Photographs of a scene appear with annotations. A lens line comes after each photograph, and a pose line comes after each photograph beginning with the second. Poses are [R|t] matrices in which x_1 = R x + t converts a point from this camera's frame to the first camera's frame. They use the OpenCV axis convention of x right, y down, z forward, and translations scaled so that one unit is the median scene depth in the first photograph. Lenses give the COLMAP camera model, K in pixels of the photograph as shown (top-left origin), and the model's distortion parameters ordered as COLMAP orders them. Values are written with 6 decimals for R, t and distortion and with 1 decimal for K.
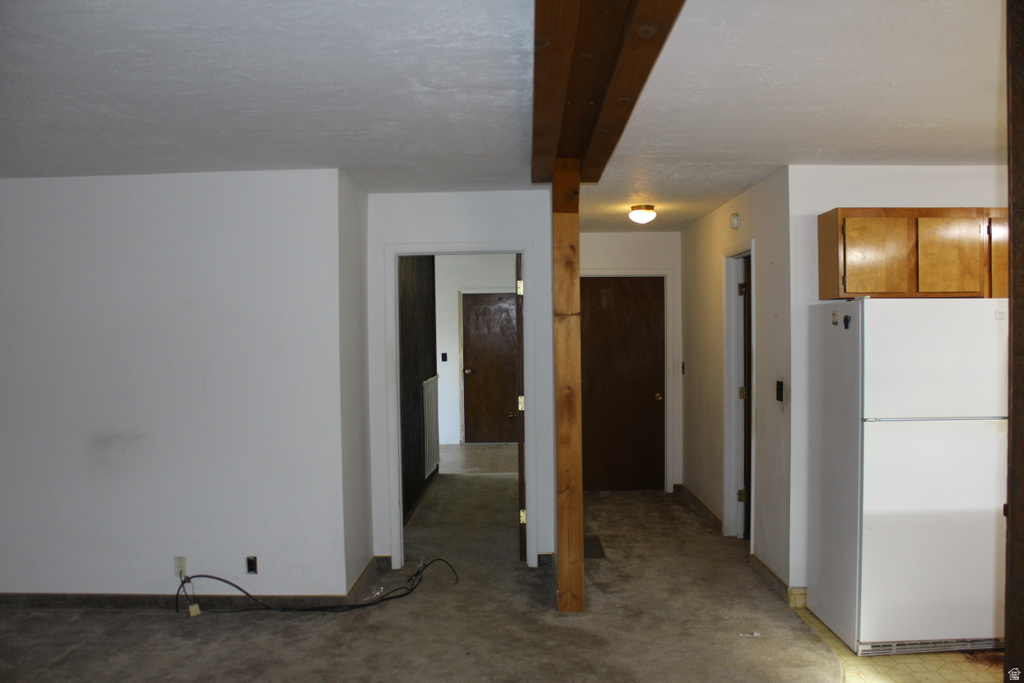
lens RADIAL K [[859.3, 0, 520.3], [0, 859.3, 341.9], [0, 0, 1]] dist [-0.142417, 0.107628]
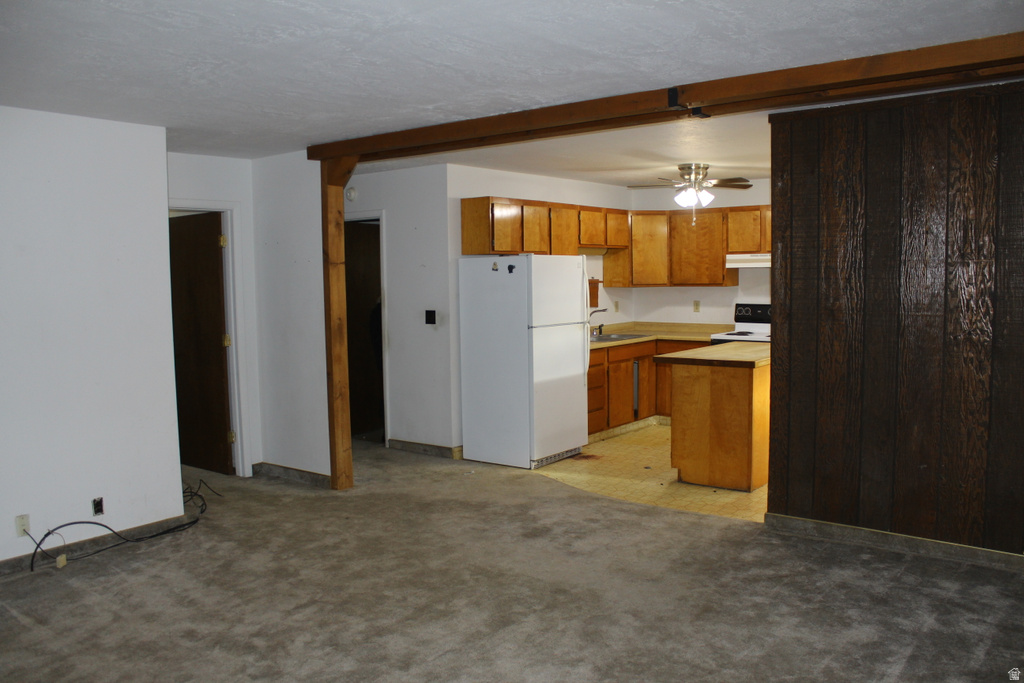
lens RADIAL K [[859.3, 0, 512.0], [0, 859.3, 340.5], [0, 0, 1]] dist [-0.142417, 0.107628]
pose [[0.611894, -0.060308, 0.788637, -0.820963], [0.020315, 0.997958, 0.060553, 0.012648], [-0.790679, -0.021031, 0.611870, -0.014814]]
